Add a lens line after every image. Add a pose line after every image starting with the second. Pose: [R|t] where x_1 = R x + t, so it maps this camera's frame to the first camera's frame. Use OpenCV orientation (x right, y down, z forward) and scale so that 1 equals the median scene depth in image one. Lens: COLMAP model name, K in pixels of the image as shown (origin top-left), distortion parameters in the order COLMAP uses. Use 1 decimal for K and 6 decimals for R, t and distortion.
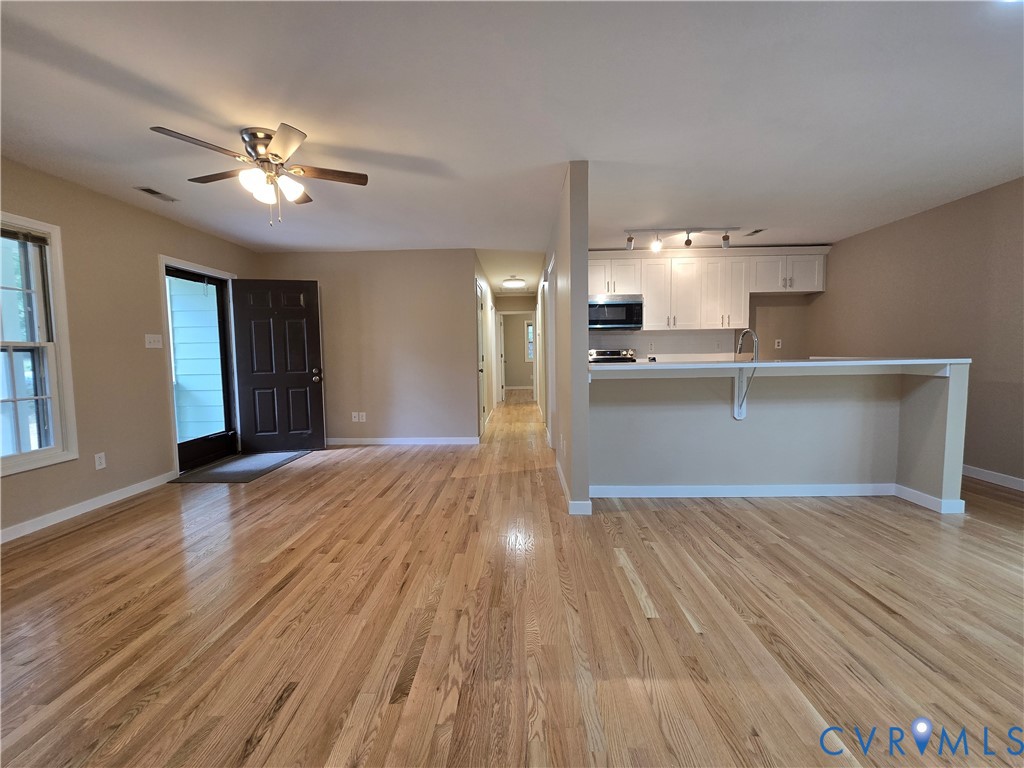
lens RADIAL K [[419.0, 0, 506.6], [0, 419.0, 378.9], [0, 0, 1]] dist [-0.001706, 0.000111]
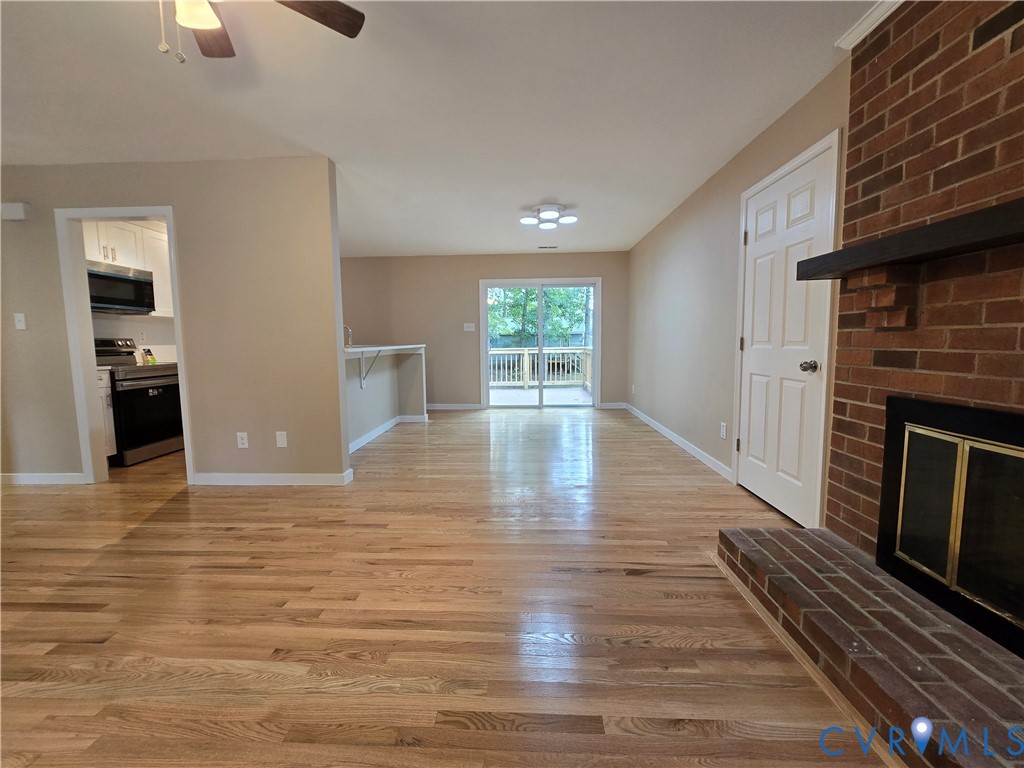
lens RADIAL K [[421.2, 0, 509.5], [0, 421.2, 380.1], [0, 0, 1]] dist [-0.002701, 0.000079]
pose [[0.010243, -0.075986, 0.997056, -0.835158], [0.074185, 0.994419, 0.075023, 0.002127], [-0.997192, 0.073198, 0.015823, 0.491988]]
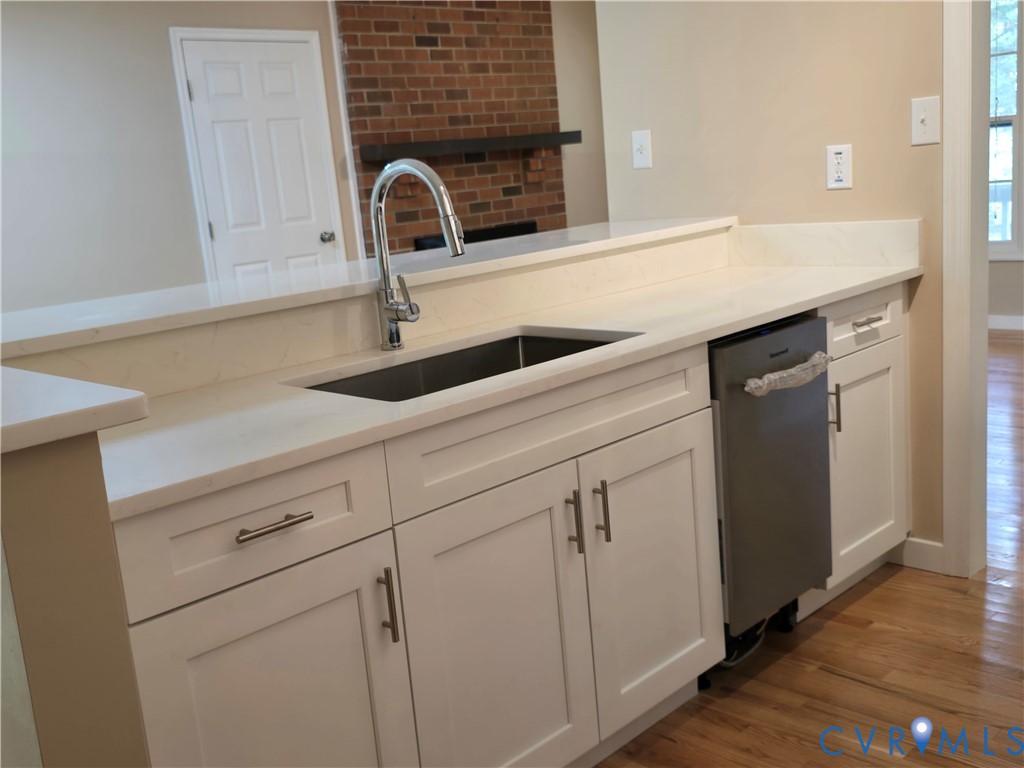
lens RADIAL K [[1070.7, 0, 525.6], [0, 1070.7, 387.5], [0, 0, 1]] dist [0.104866, -0.203555]
pose [[-0.674194, 0.225686, -0.703227, 1.100959], [0.051434, 0.964203, 0.260131, -0.162184], [0.736761, 0.139209, -0.661668, 1.632837]]
